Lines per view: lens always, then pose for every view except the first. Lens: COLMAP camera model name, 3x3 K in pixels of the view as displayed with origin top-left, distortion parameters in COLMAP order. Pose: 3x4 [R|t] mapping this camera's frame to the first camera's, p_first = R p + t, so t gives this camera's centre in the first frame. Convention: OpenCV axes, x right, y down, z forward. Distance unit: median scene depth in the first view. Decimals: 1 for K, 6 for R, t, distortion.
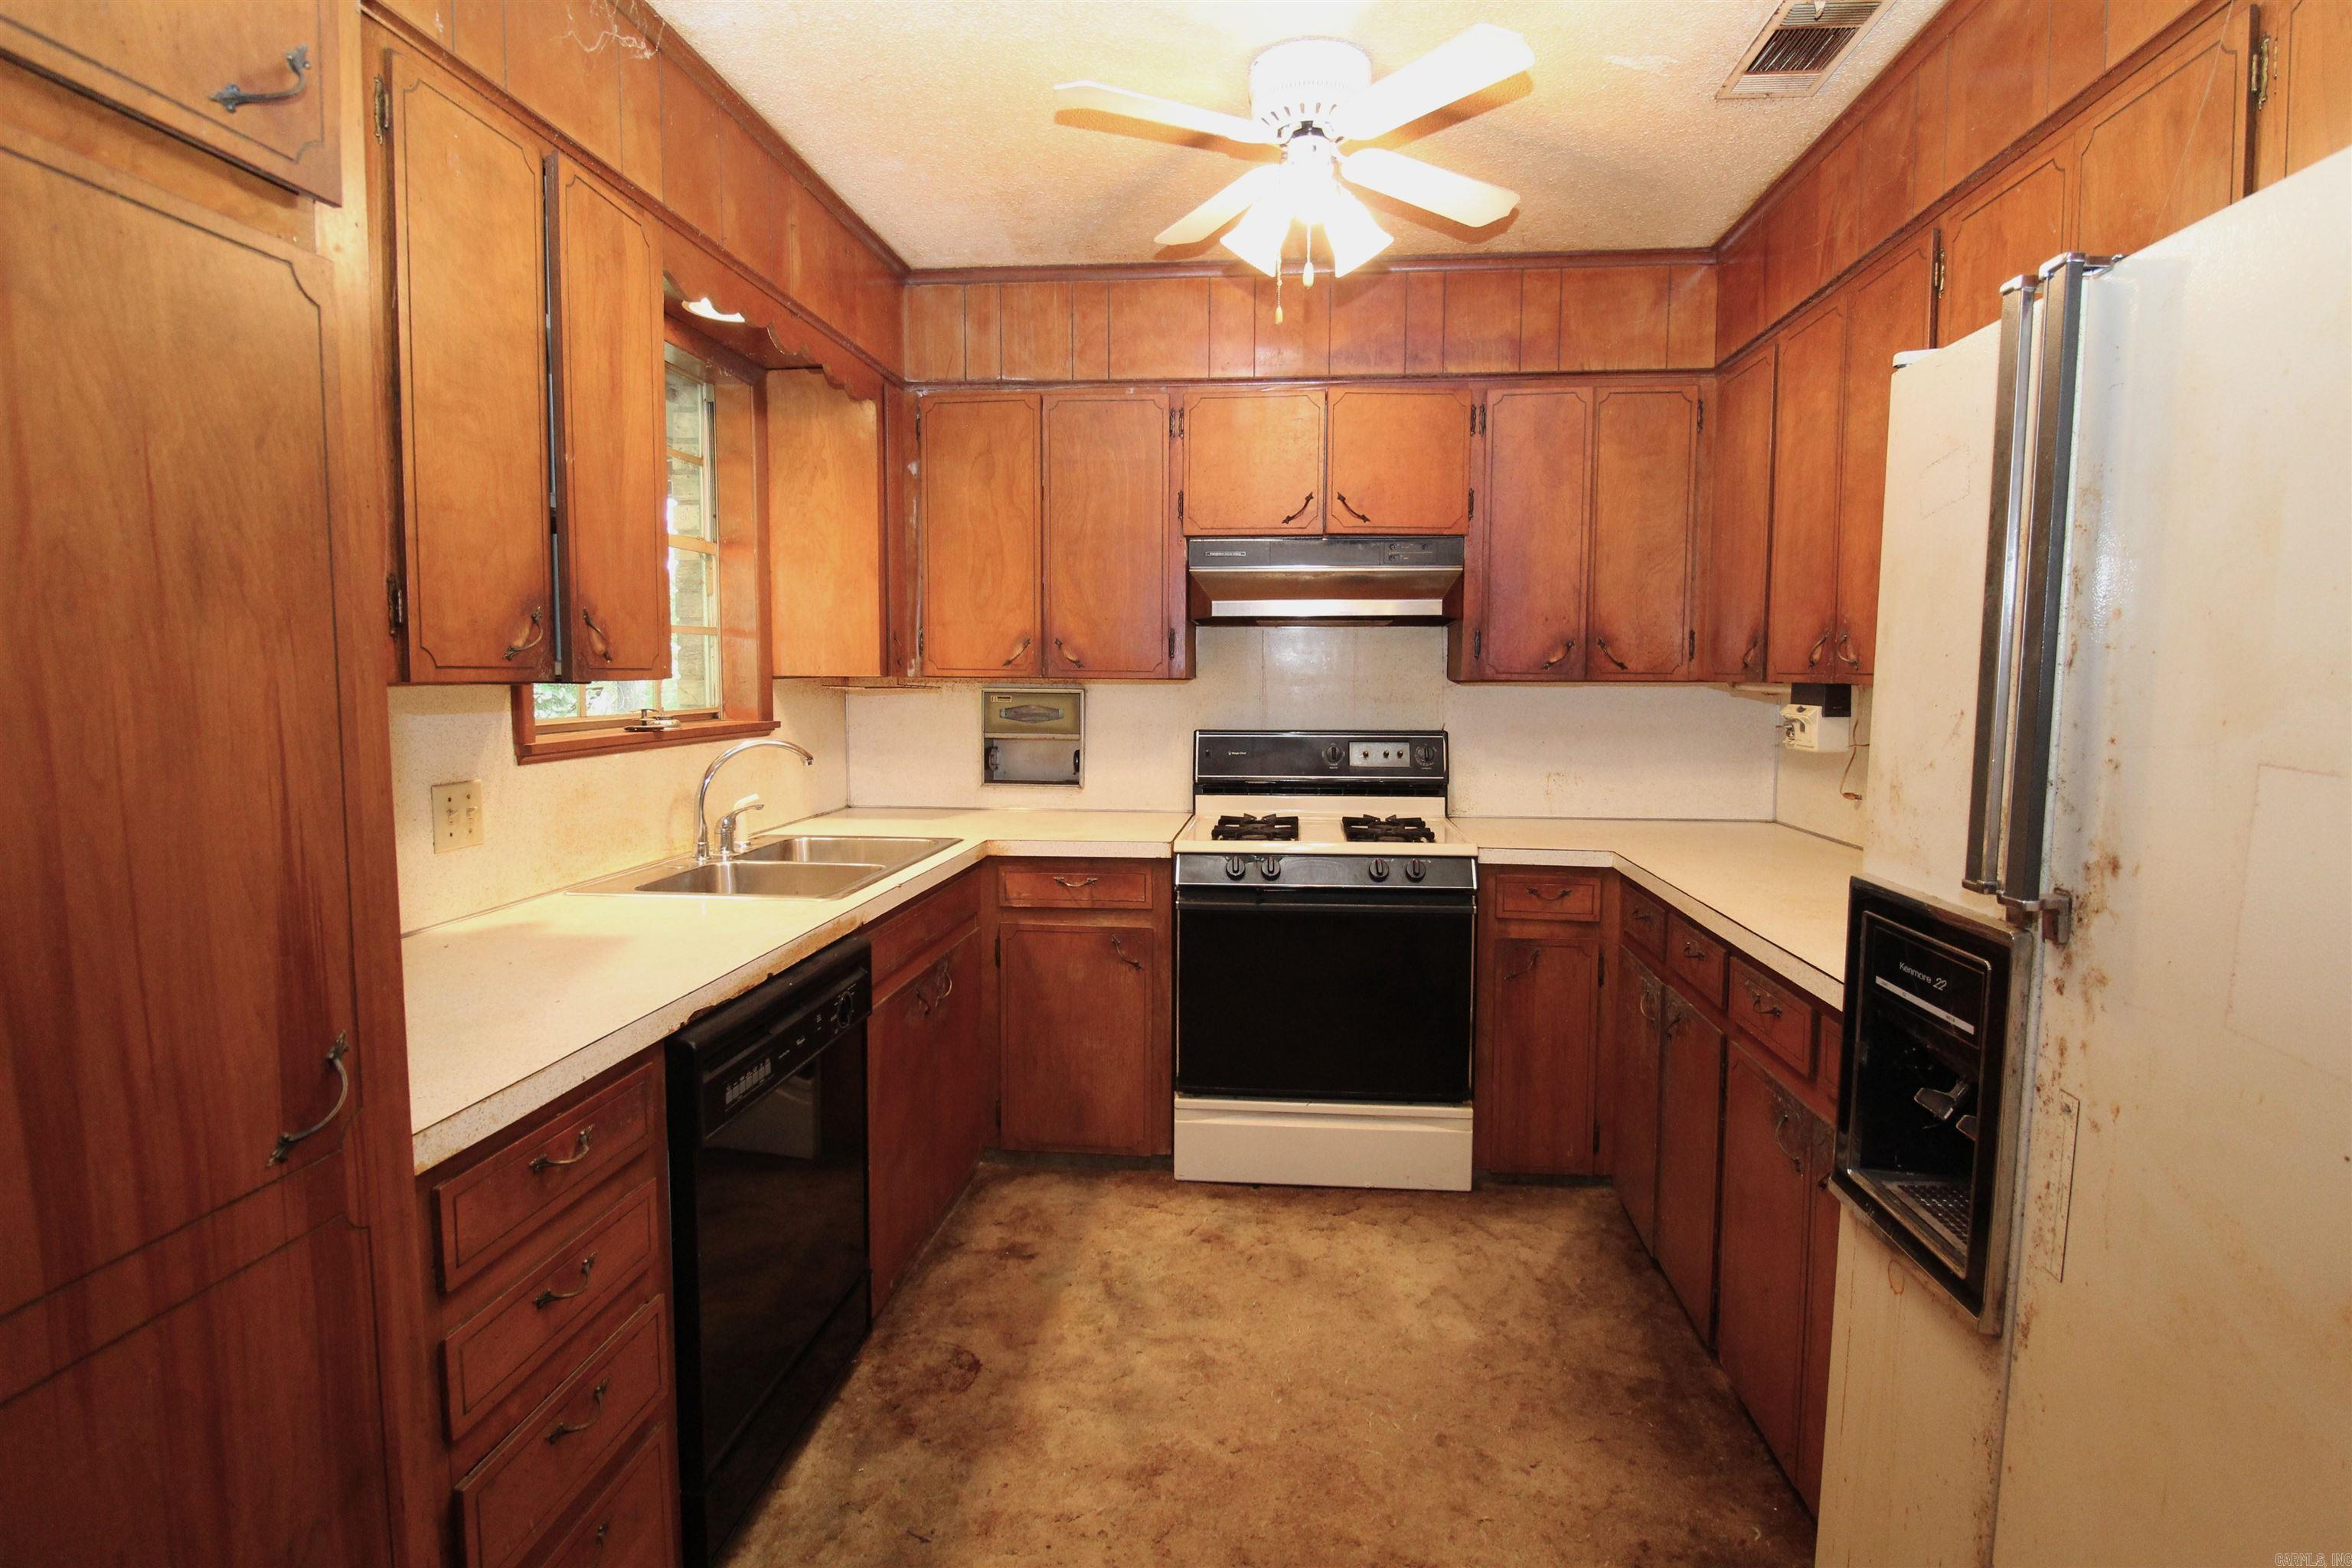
lens RADIAL K [[1197.6, 0, 1198.2], [0, 1197.6, 779.1], [0, 0, 1]] dist [-0.006283, -0.008018]
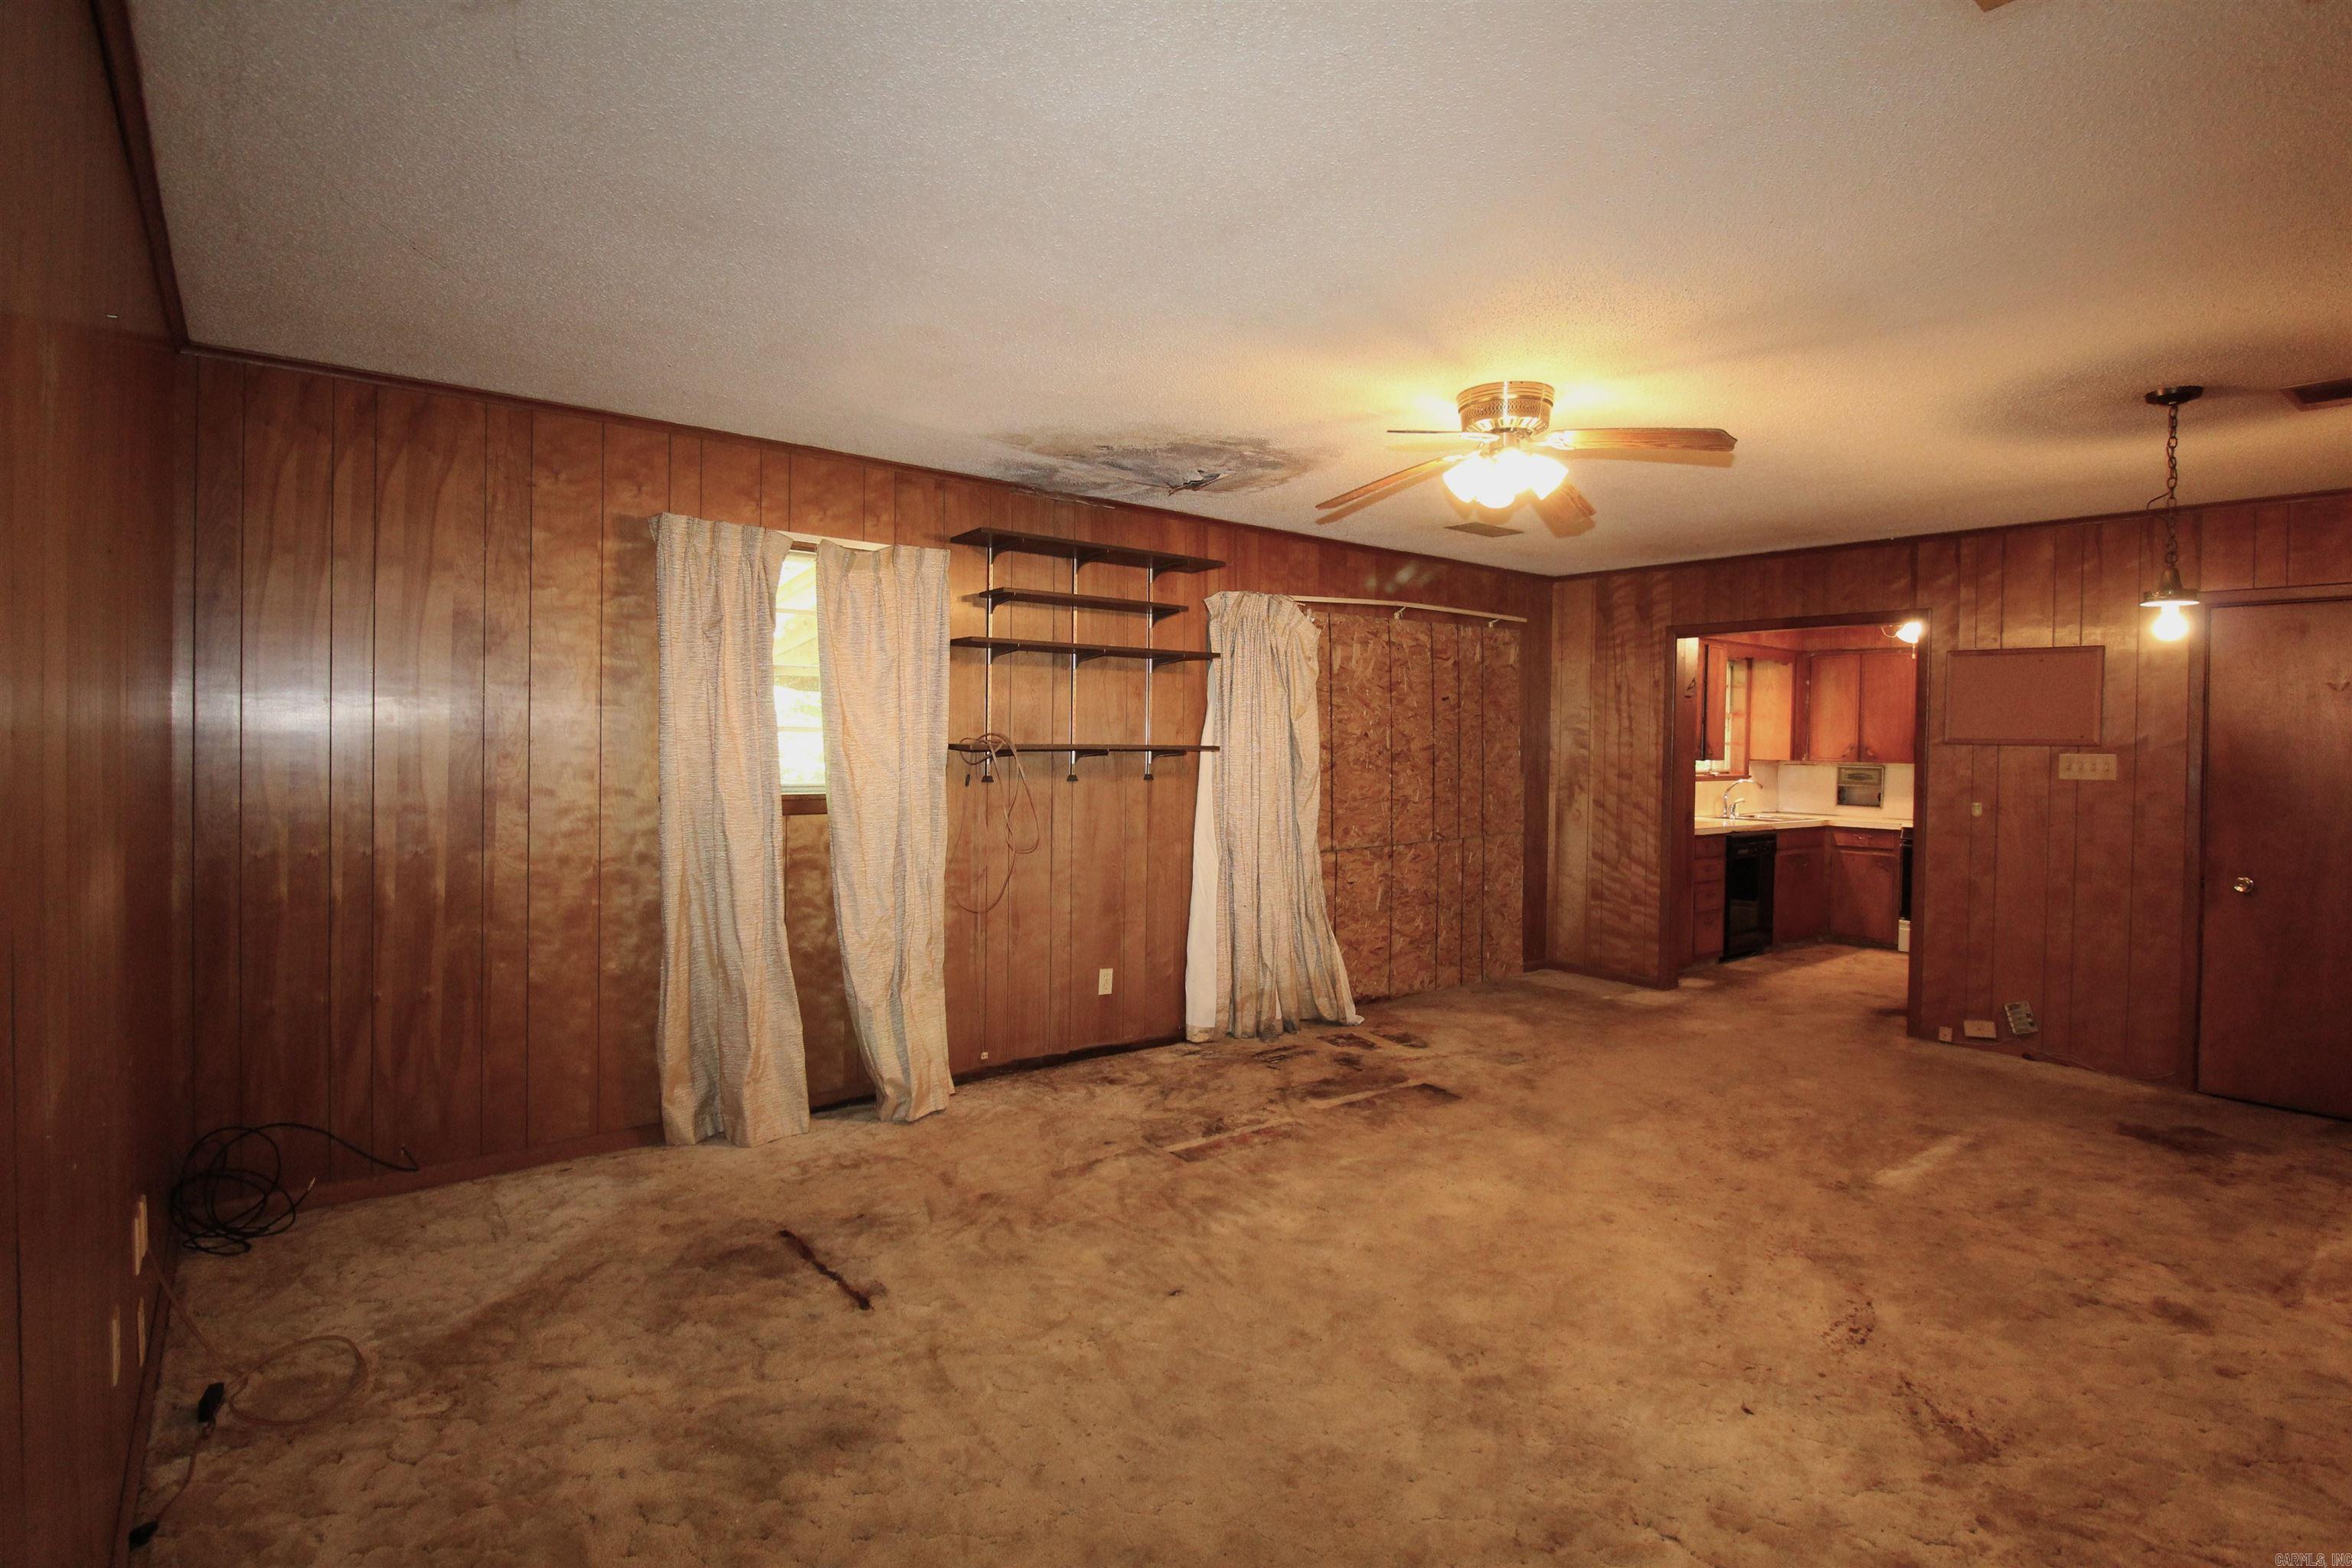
lens RADIAL K [[1138.3, 0, 1183.0], [0, 1138.3, 763.7], [0, 0, 1]] dist [-0.024751, -0.000214]
pose [[0.703433, 0.019377, -0.710497, 0.757033], [-0.069684, 0.996693, -0.041810, 0.161859], [0.707337, 0.078921, 0.702457, -2.294770]]
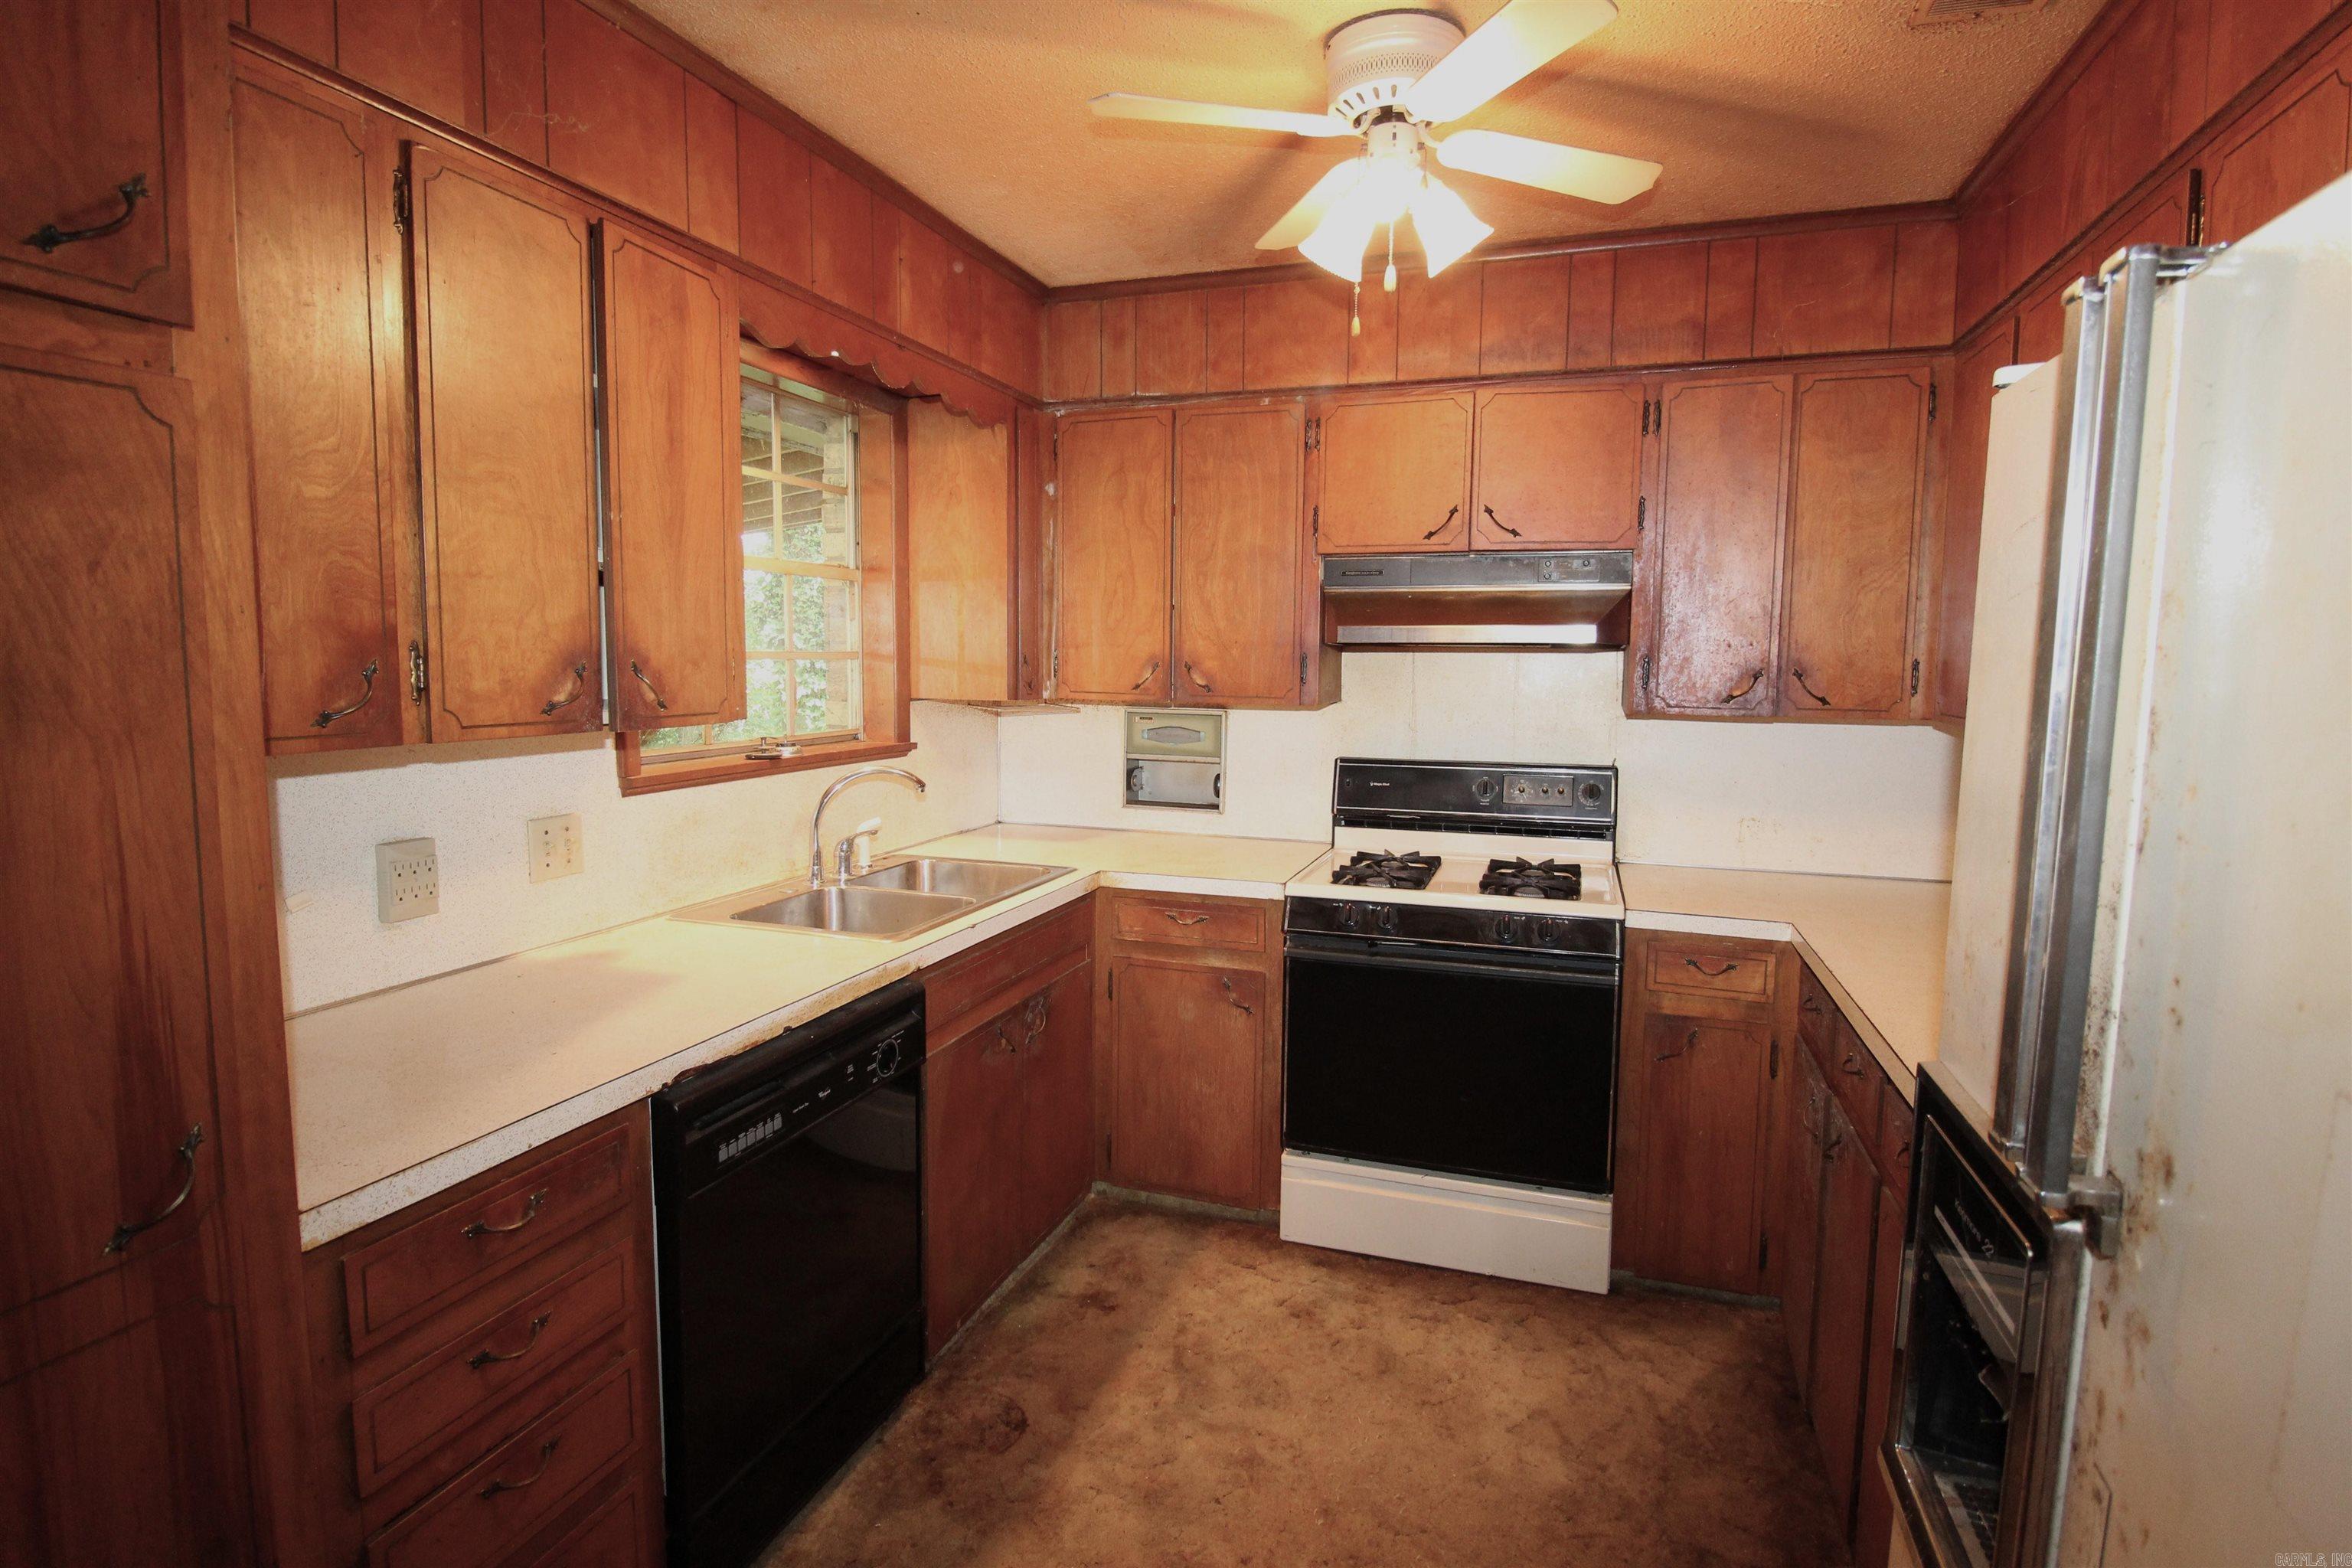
lens RADIAL K [[1197.6, 0, 1163.0], [0, 1197.6, 779.6], [0, 0, 1]] dist [-0.006283, -0.008018]
pose [[0.970044, 0.029544, -0.241125, 0.130479], [-0.026741, 0.999532, 0.014886, -0.048355], [0.241452, -0.007992, 0.970380, 0.076901]]
